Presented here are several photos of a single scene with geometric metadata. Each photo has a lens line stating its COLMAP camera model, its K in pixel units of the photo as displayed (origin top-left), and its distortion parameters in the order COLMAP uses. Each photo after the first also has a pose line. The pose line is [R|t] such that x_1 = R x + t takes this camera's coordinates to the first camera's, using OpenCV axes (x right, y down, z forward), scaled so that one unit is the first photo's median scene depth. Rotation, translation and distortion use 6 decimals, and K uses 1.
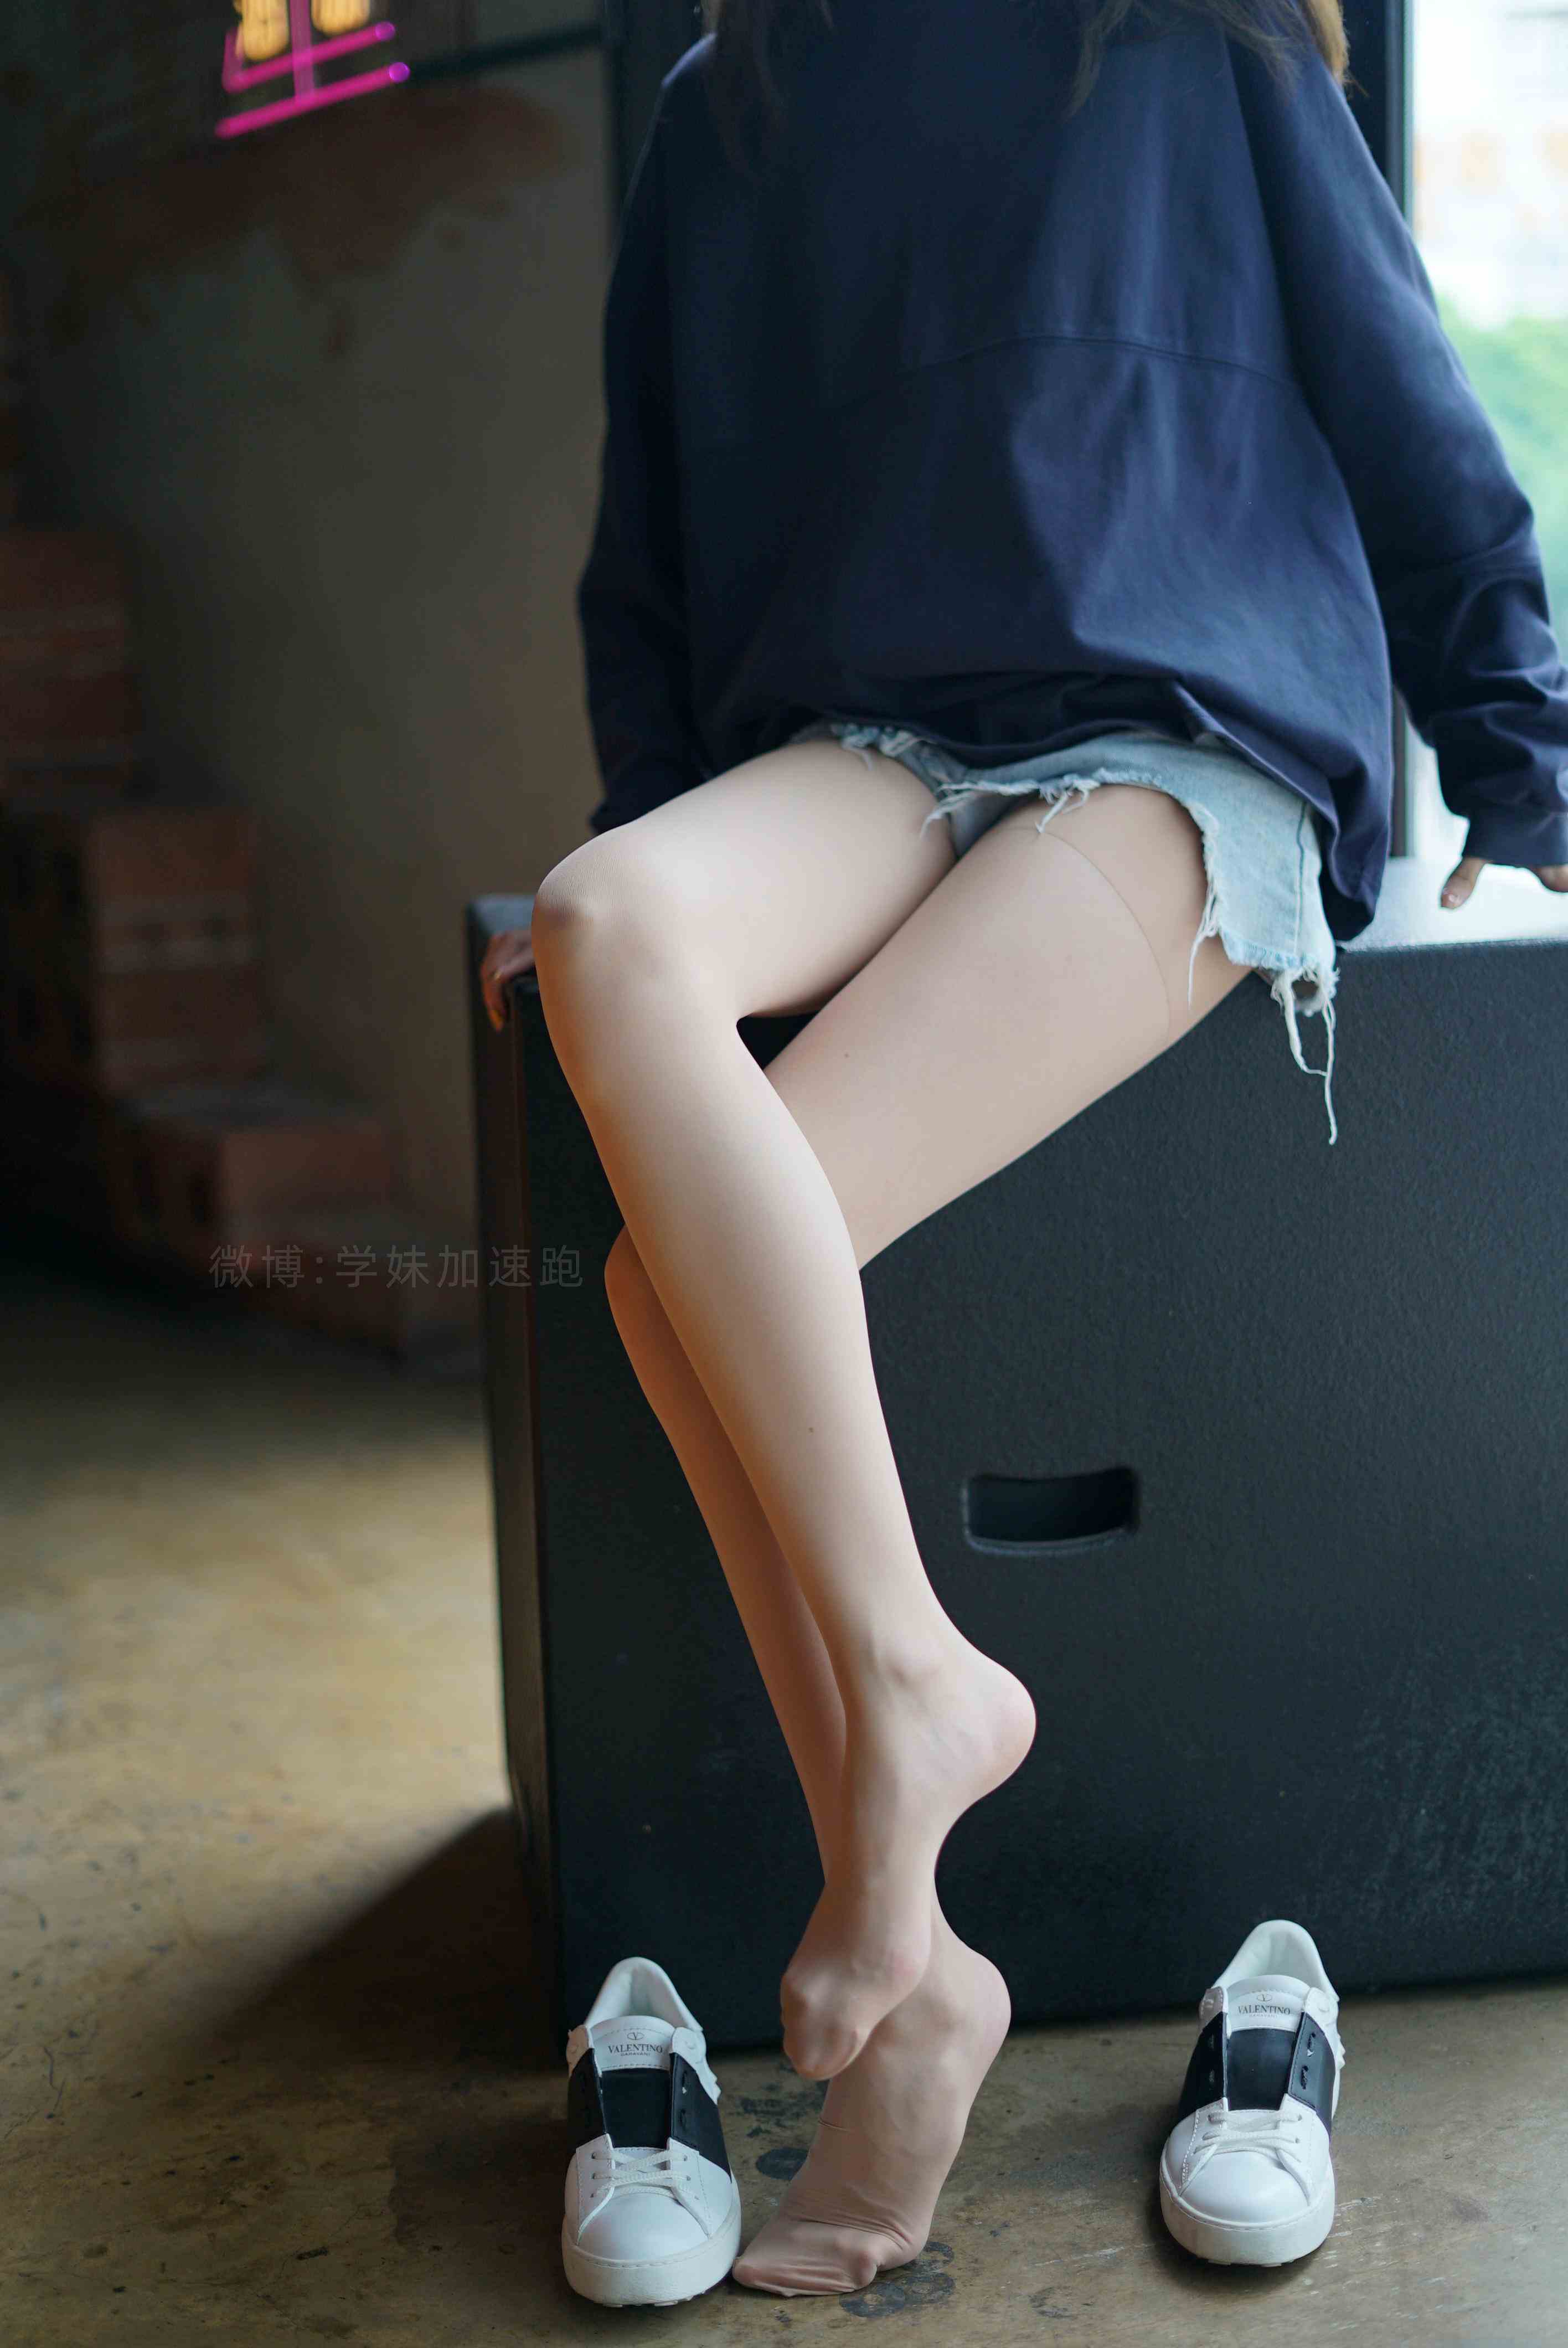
lens RADIAL K [[3508.9, 0, 814.8], [0, 3508.9, 1229.1], [0, 0, 1]] dist [-0.036577, 0.000000]
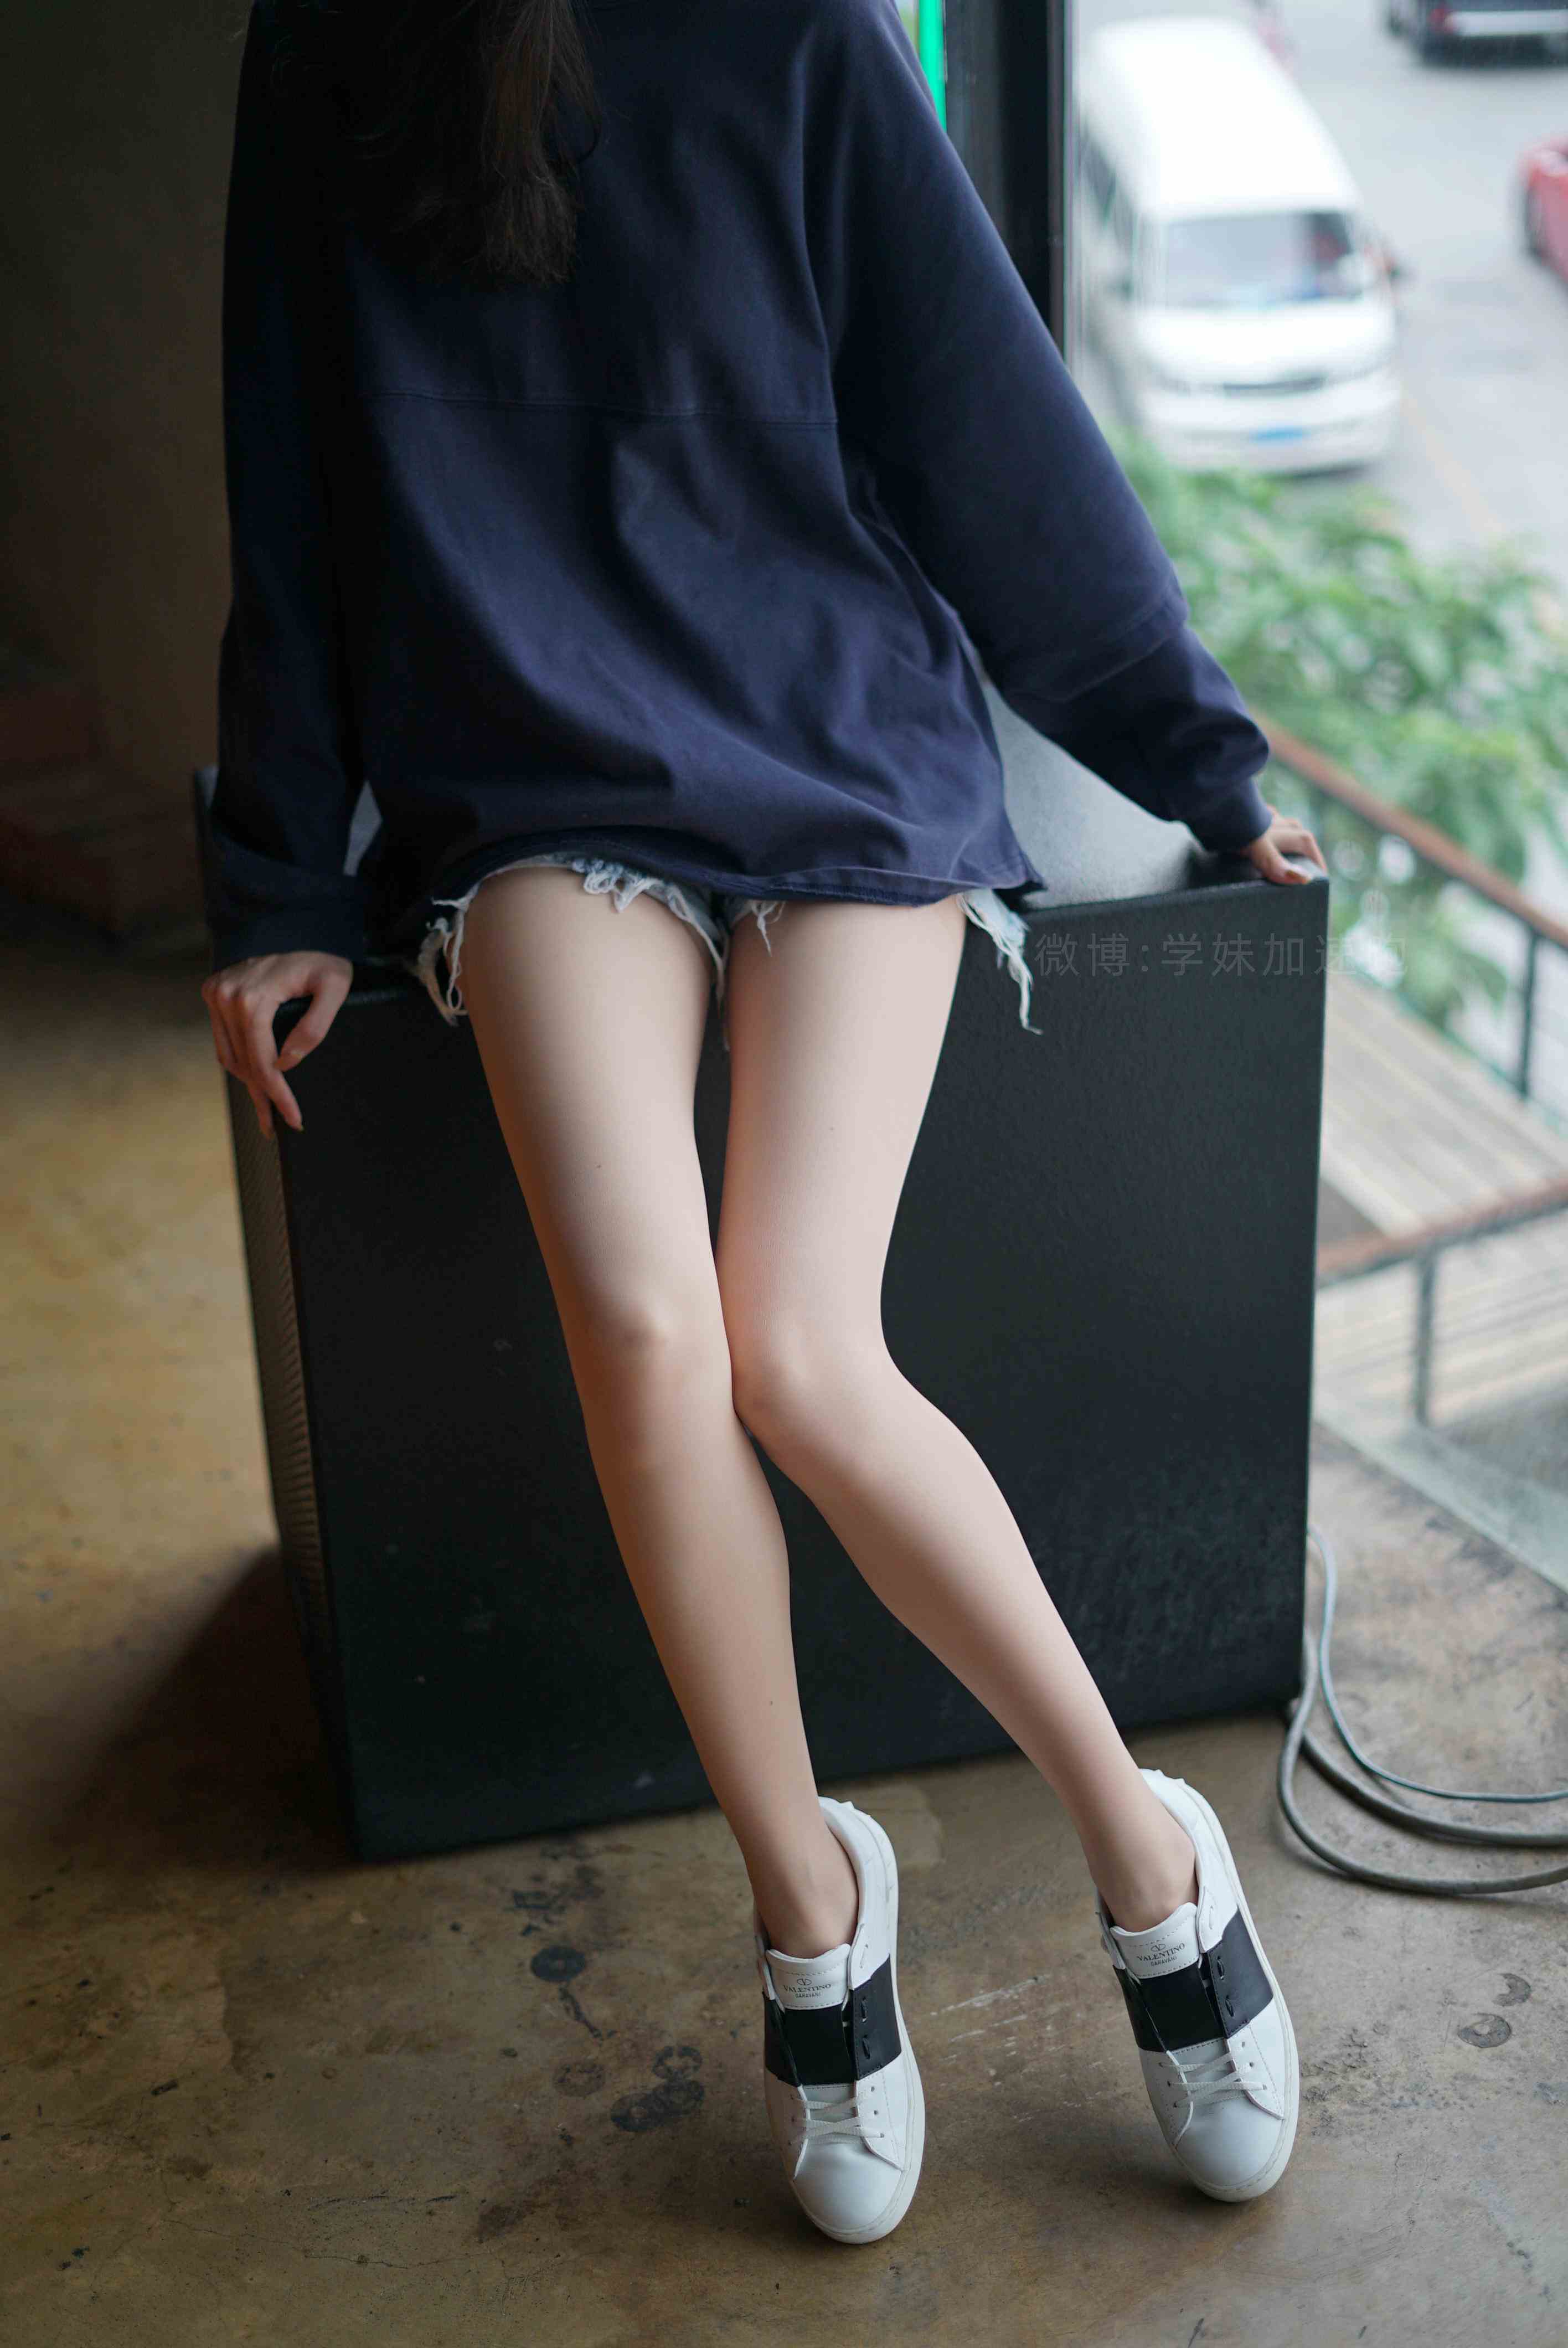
lens RADIAL K [[3508.9, 0, 828.0], [0, 3508.9, 1212.9], [0, 0, 1]] dist [-0.036577, 0.000000]
pose [[0.994680, -0.043440, 0.093410, -0.016614], [0.019274, 0.969208, 0.245487, -0.276733], [-0.101197, -0.242381, 0.964889, -0.099052]]
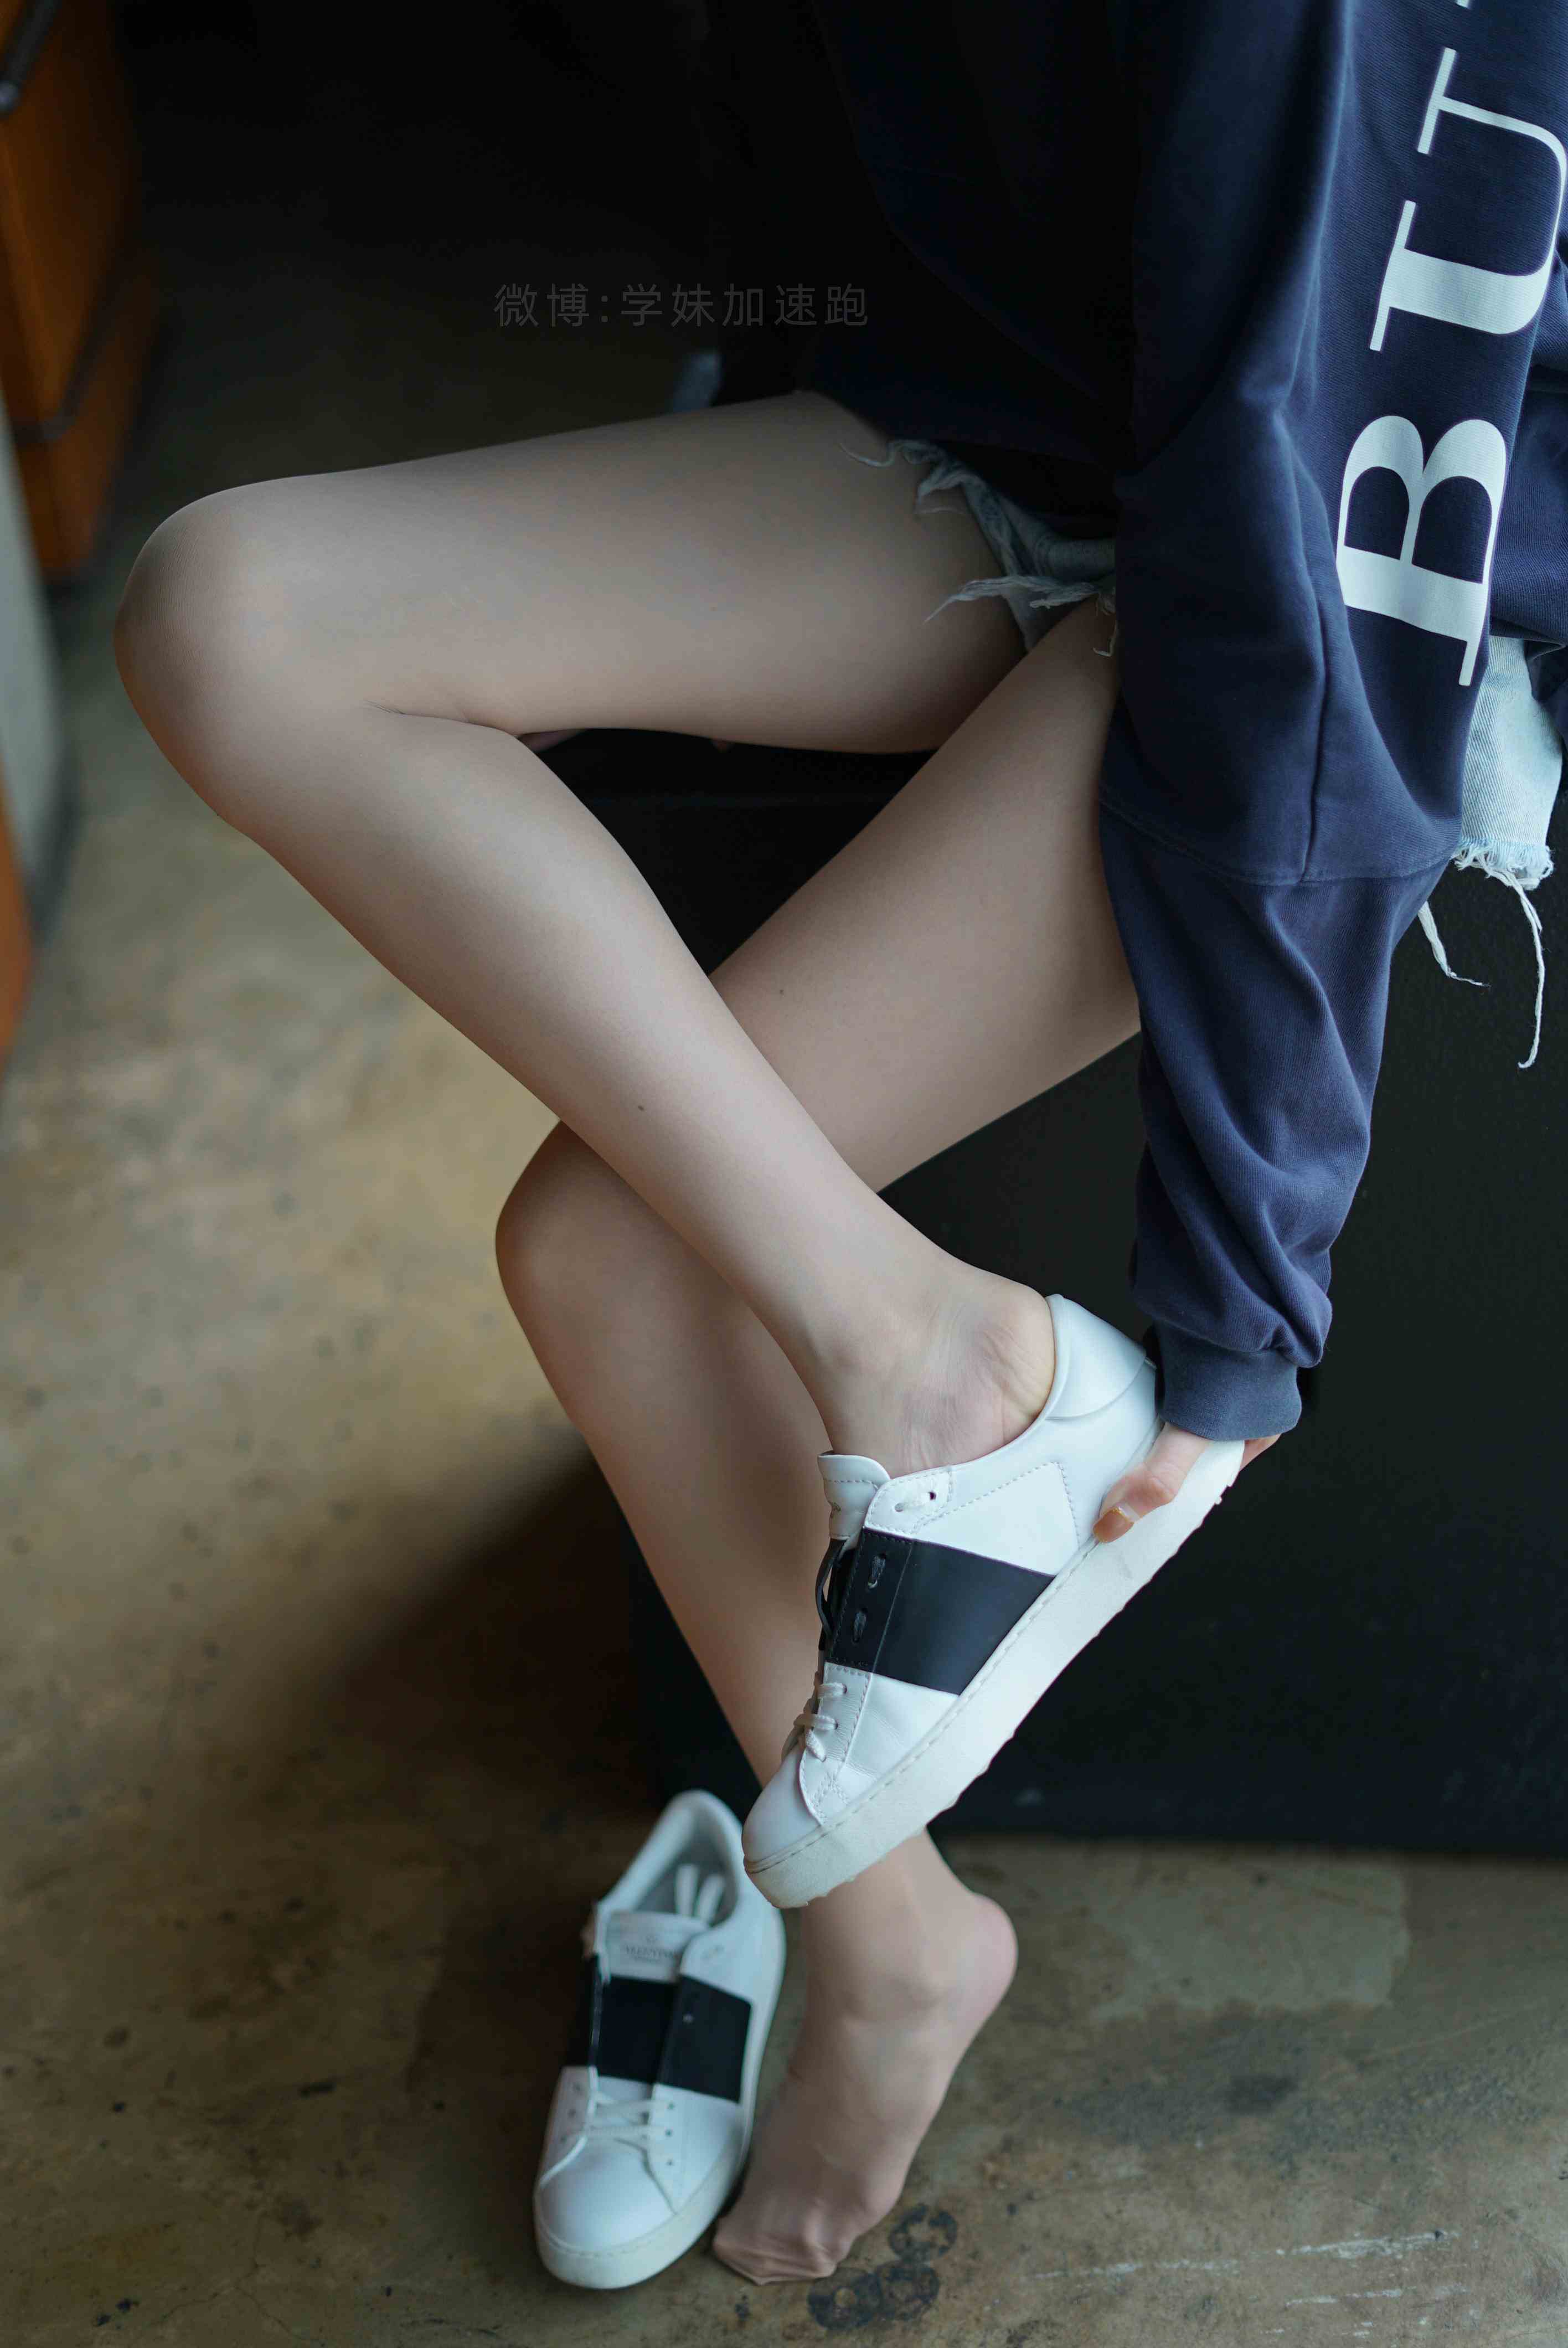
lens RADIAL K [[3508.9, 0, 800.5], [0, 3508.9, 1217.4], [0, 0, 1]] dist [-0.036577, 0.000000]
pose [[0.961017, 0.133622, -0.242056, 0.179943], [-0.012724, 0.895910, 0.444053, -0.341007], [0.276196, -0.423663, 0.862685, 0.298301]]
